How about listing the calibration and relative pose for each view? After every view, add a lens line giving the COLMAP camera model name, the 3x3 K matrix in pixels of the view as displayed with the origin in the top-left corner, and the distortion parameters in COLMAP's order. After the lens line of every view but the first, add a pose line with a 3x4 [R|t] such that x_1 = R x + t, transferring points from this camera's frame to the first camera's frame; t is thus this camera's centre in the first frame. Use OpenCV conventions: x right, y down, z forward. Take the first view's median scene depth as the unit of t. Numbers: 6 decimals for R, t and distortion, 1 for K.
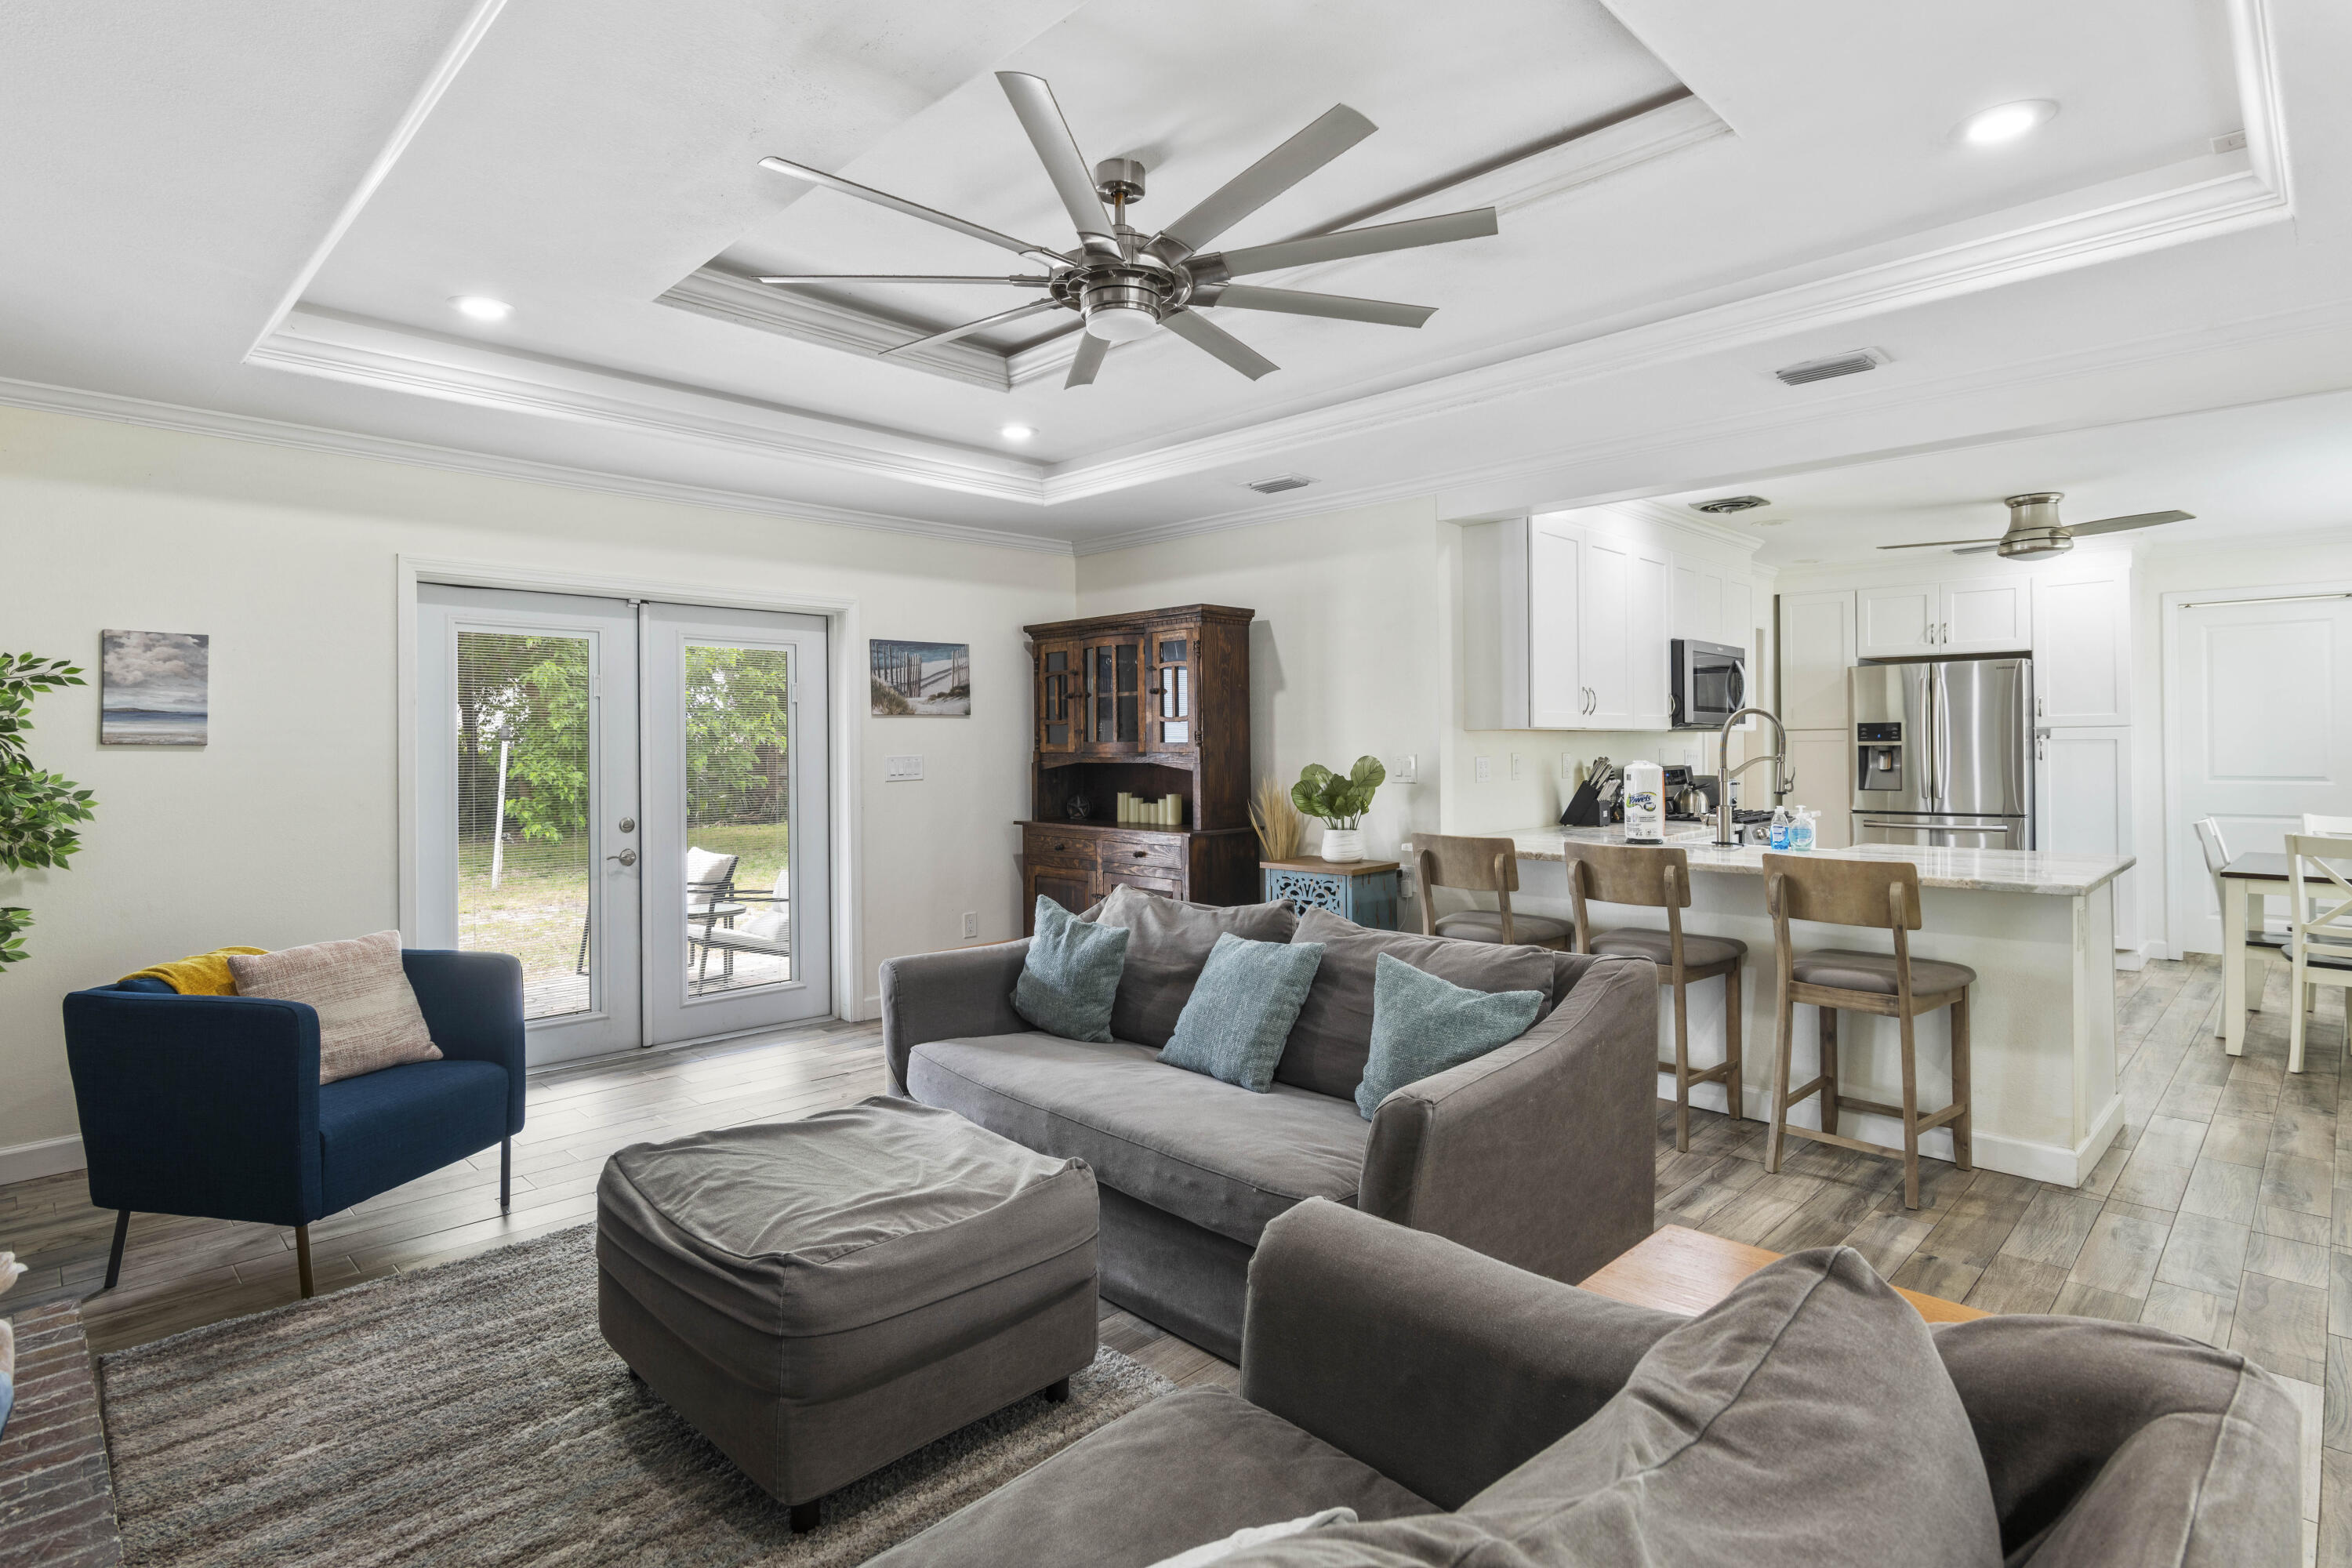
lens RADIAL K [[1155.5, 0, 1181.6], [0, 1155.5, 743.9], [0, 0, 1]] dist [-0.000192, 0.000642]
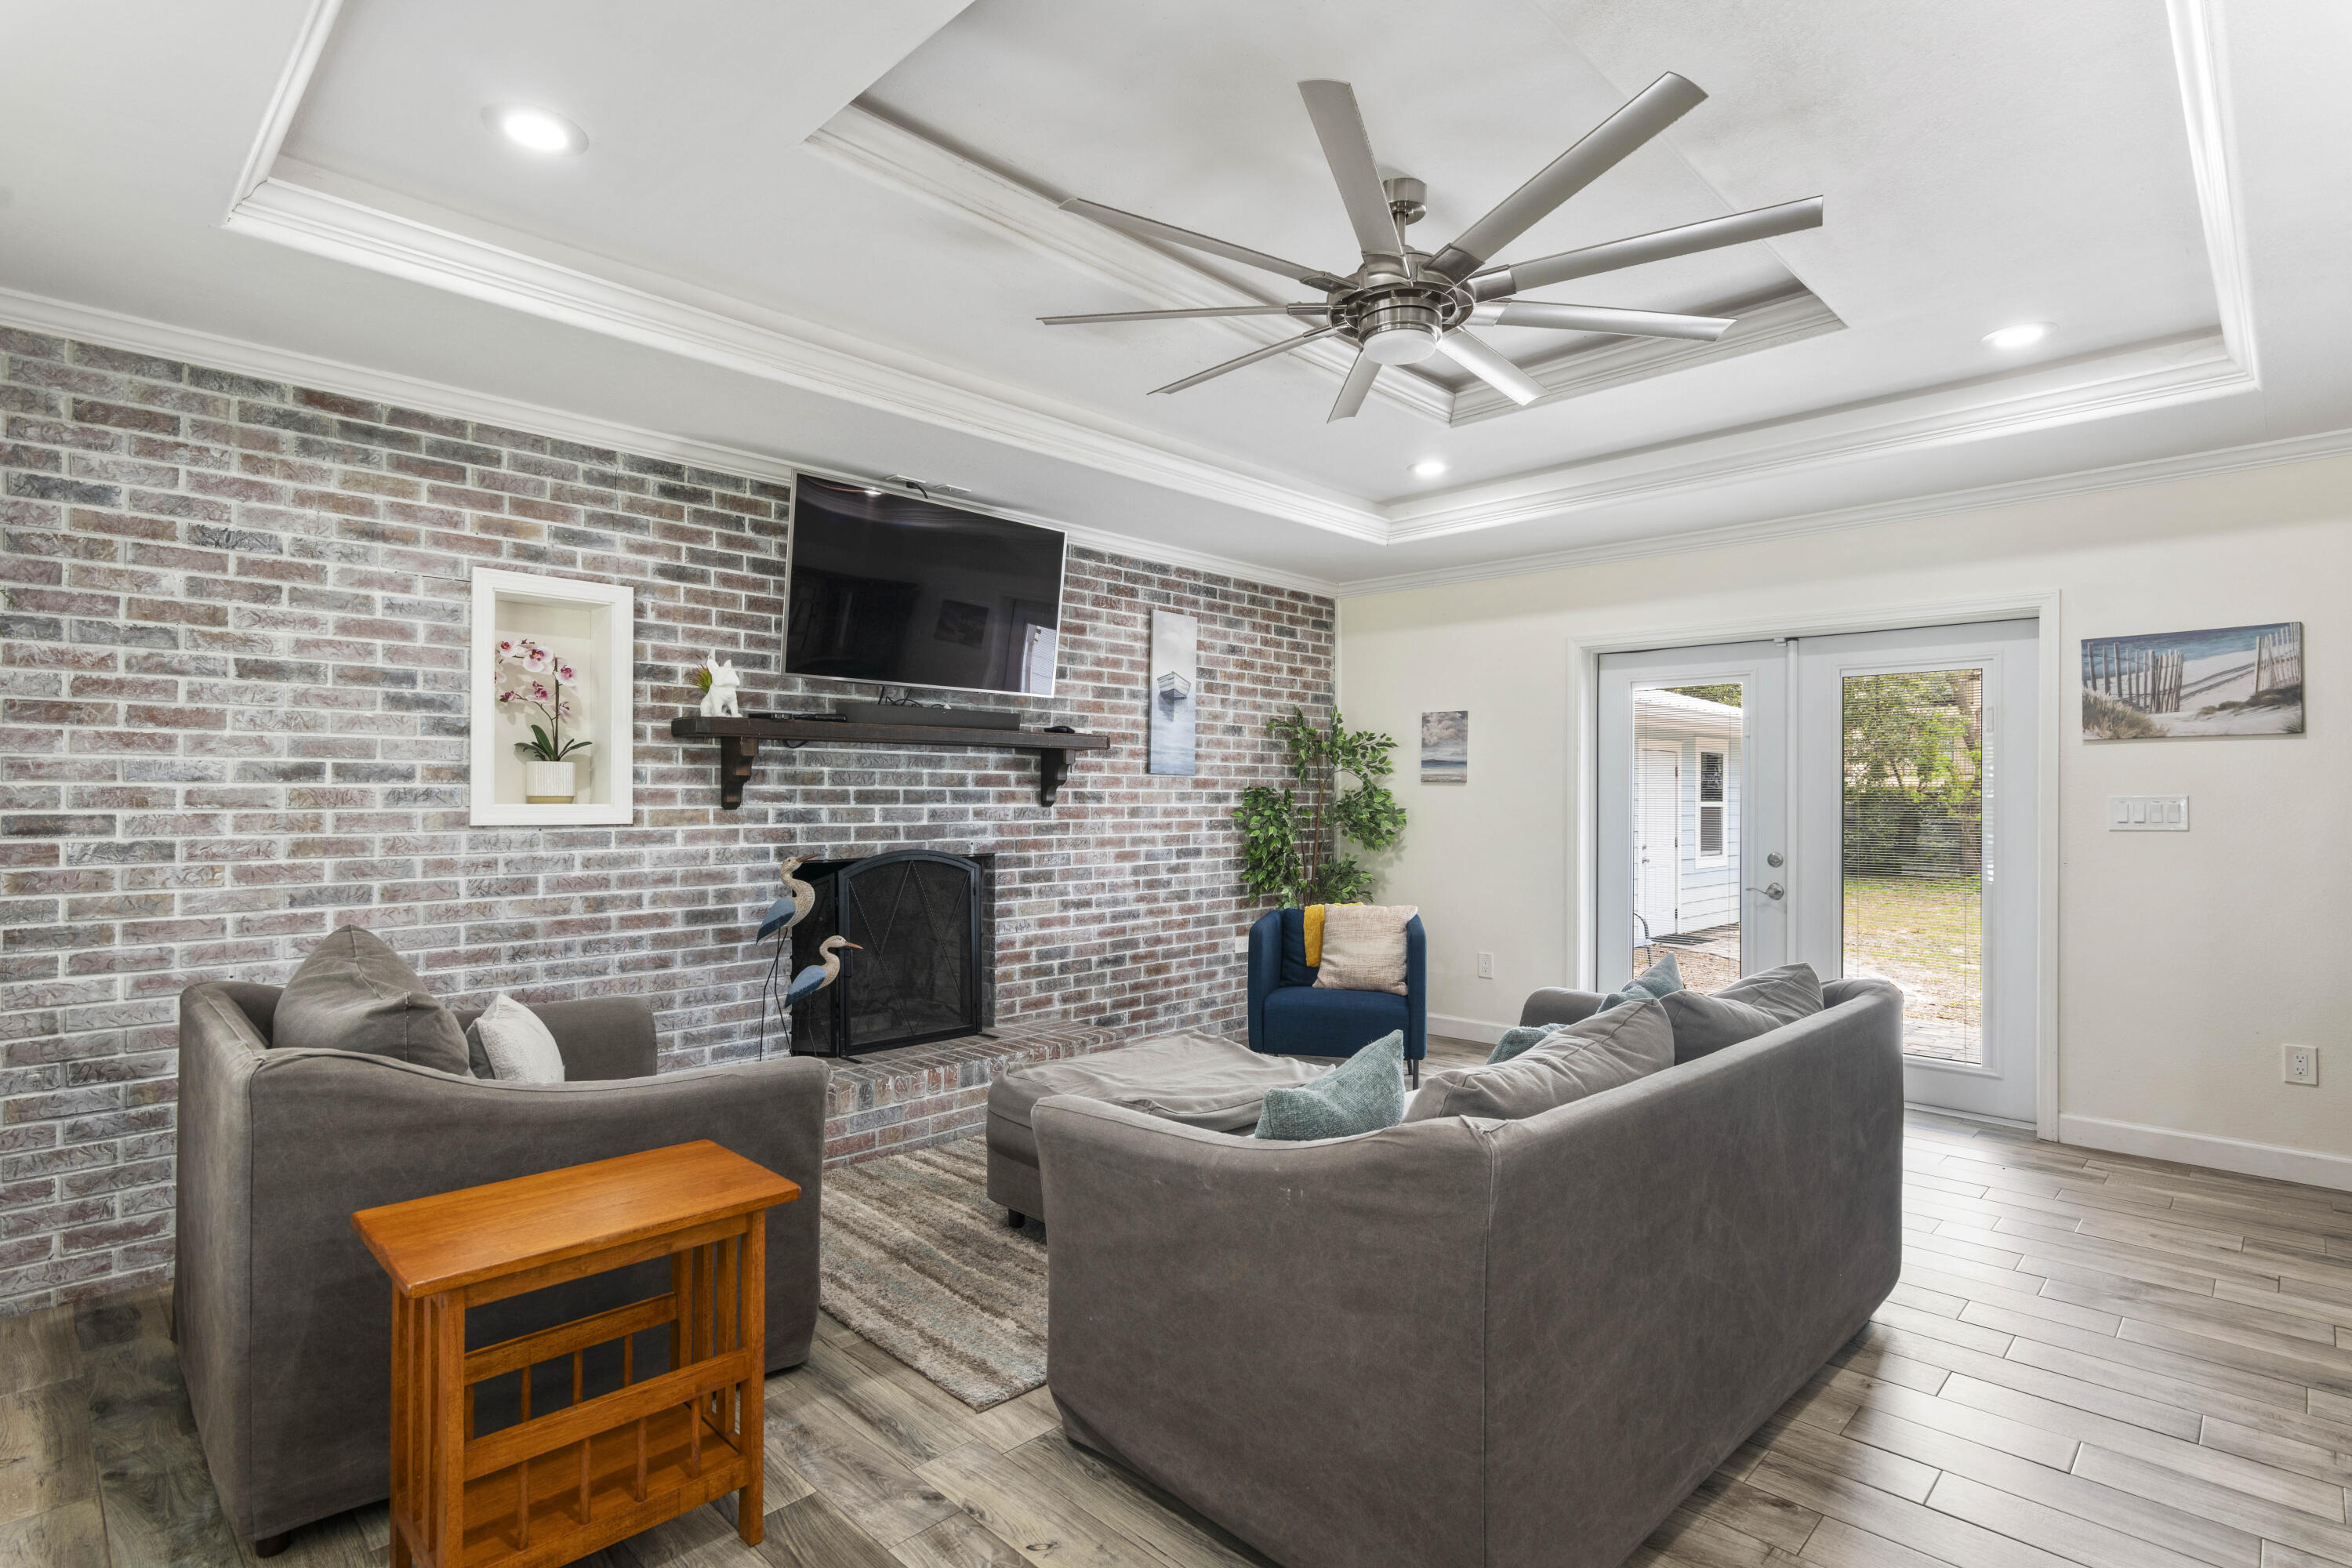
lens RADIAL K [[1155.5, 0, 1188.3], [0, 1155.5, 791.6], [0, 0, 1]] dist [-0.000192, 0.000642]
pose [[0.027974, 0.004212, -0.999600, 0.478351], [-0.000559, 0.999991, 0.004198, 0.005203], [0.999608, 0.000441, 0.027976, 0.410782]]
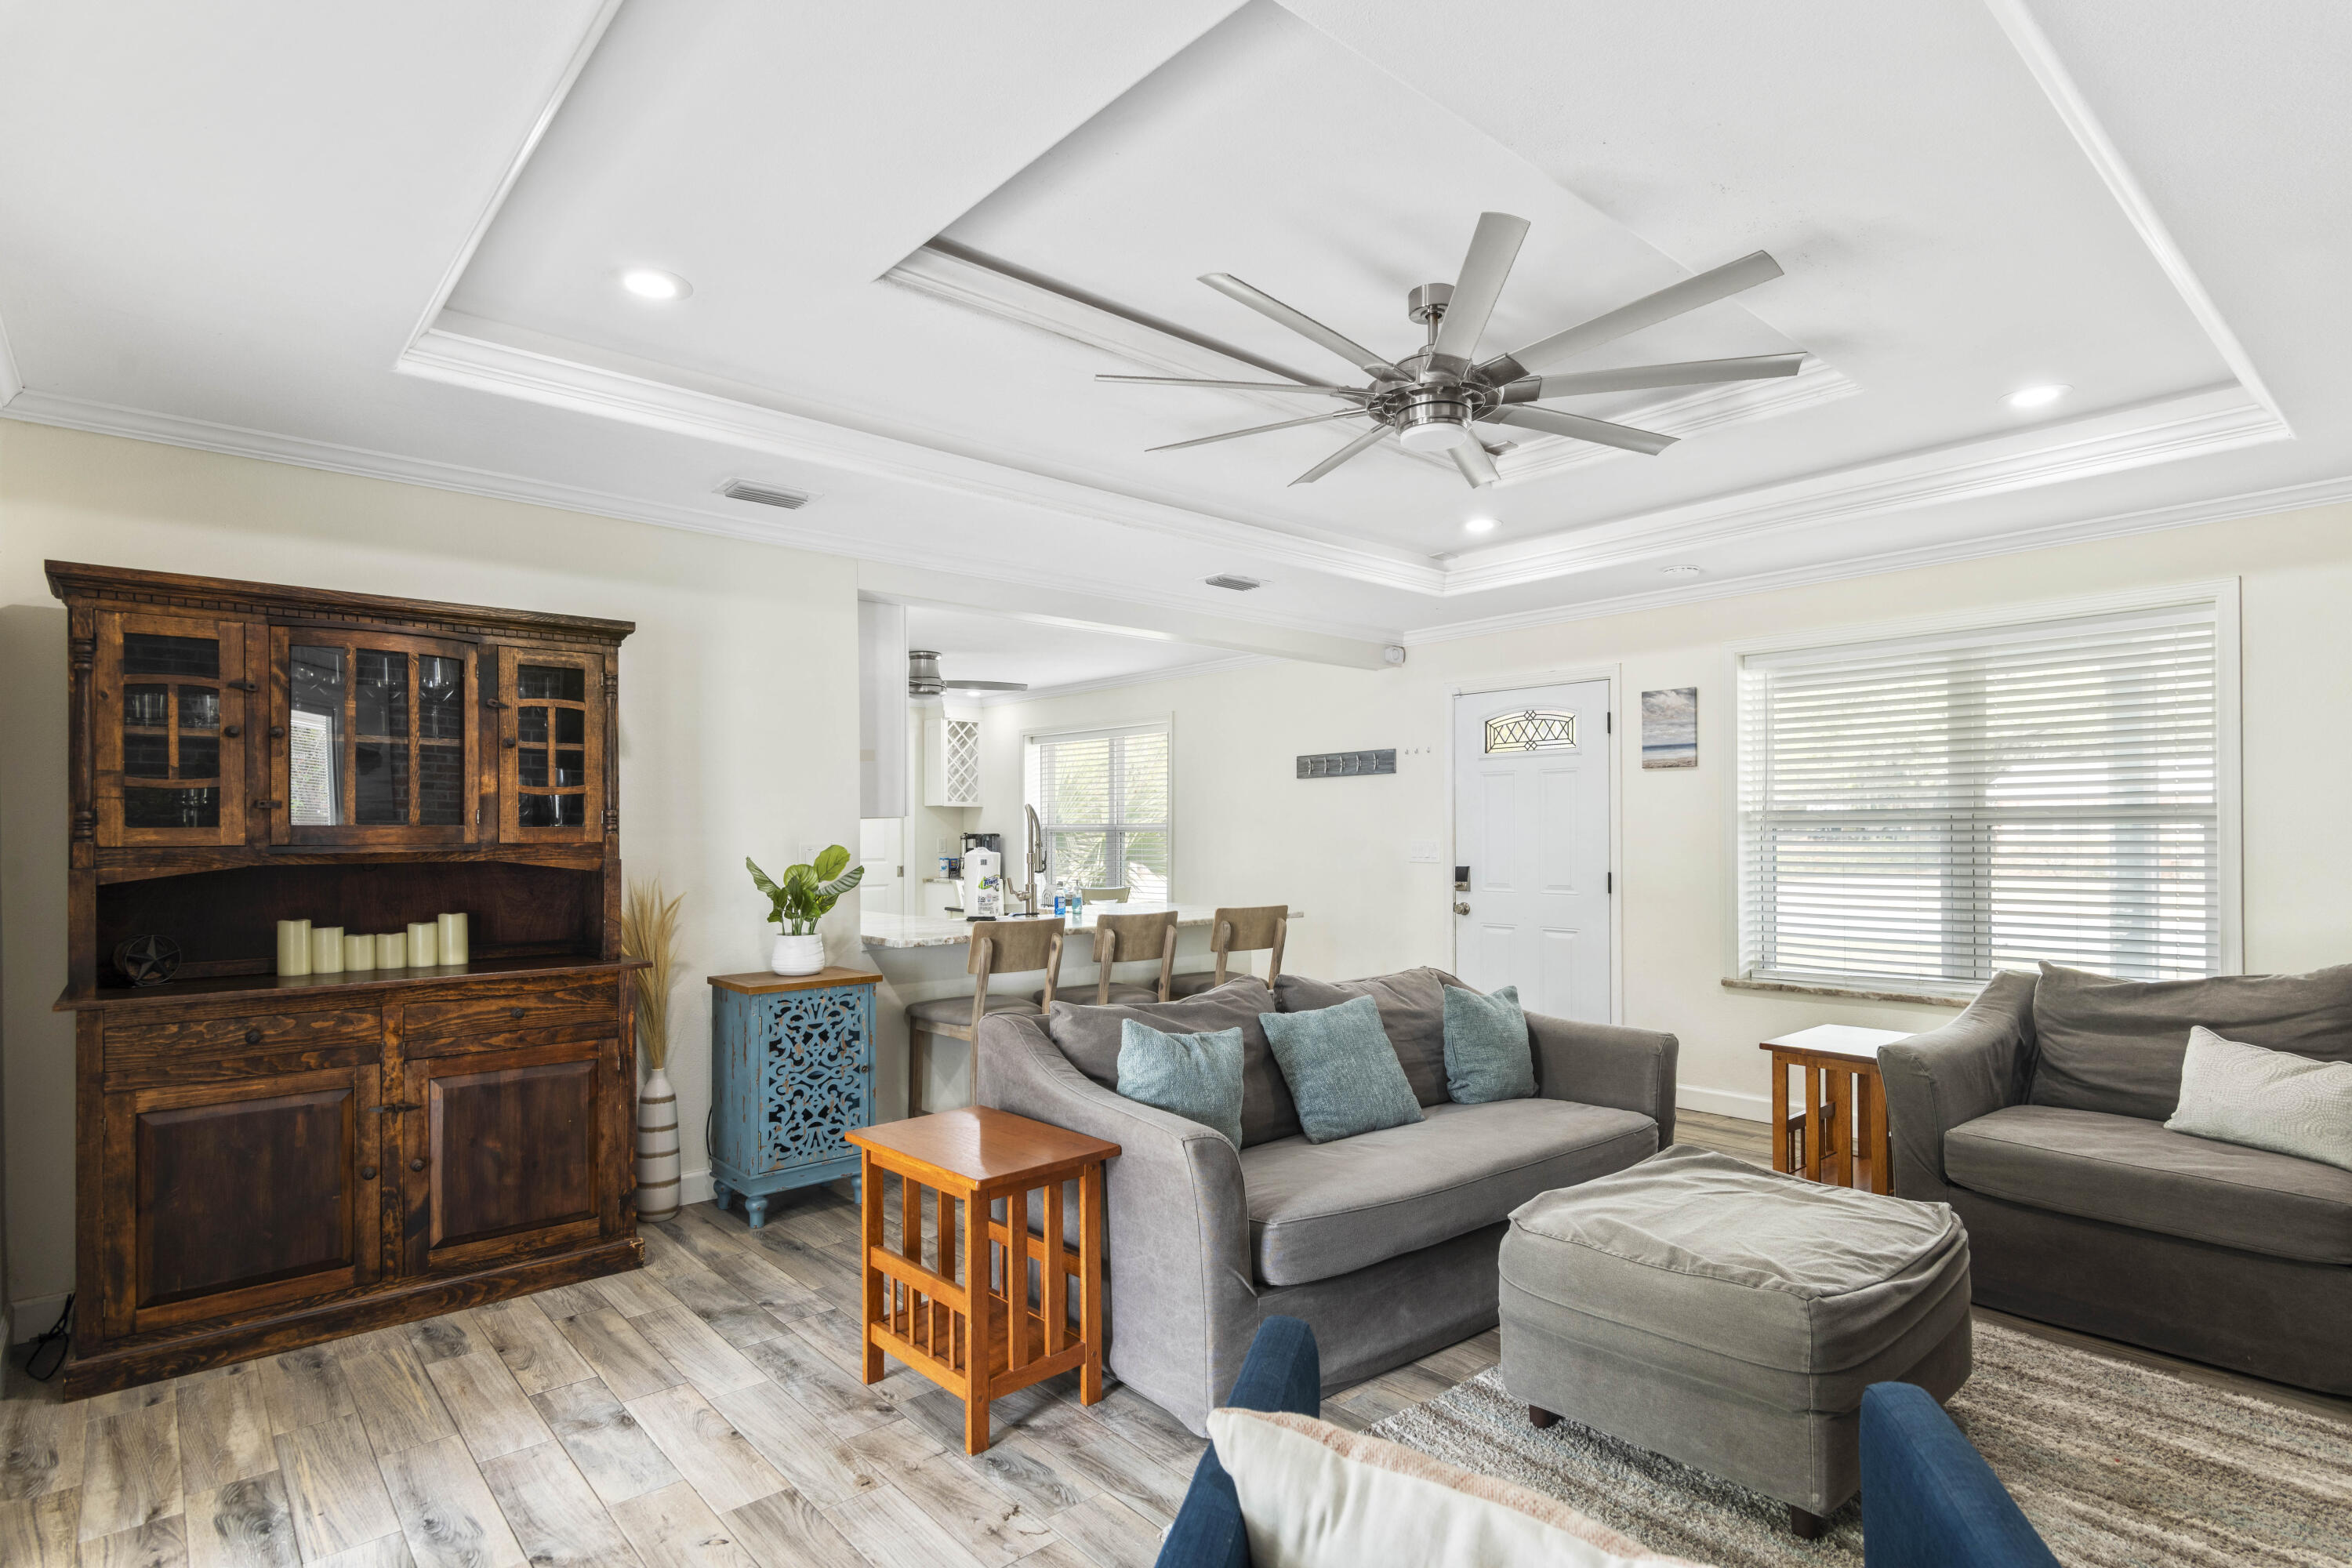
lens RADIAL K [[1155.5, 0, 1208.2], [0, 1155.5, 827.6], [0, 0, 1]] dist [-0.000192, 0.000642]
pose [[0.040812, 0.010228, 0.999114, -0.599877], [0.000511, 0.999947, -0.010257, 0.005817], [-0.999167, 0.000929, 0.040805, 0.605328]]
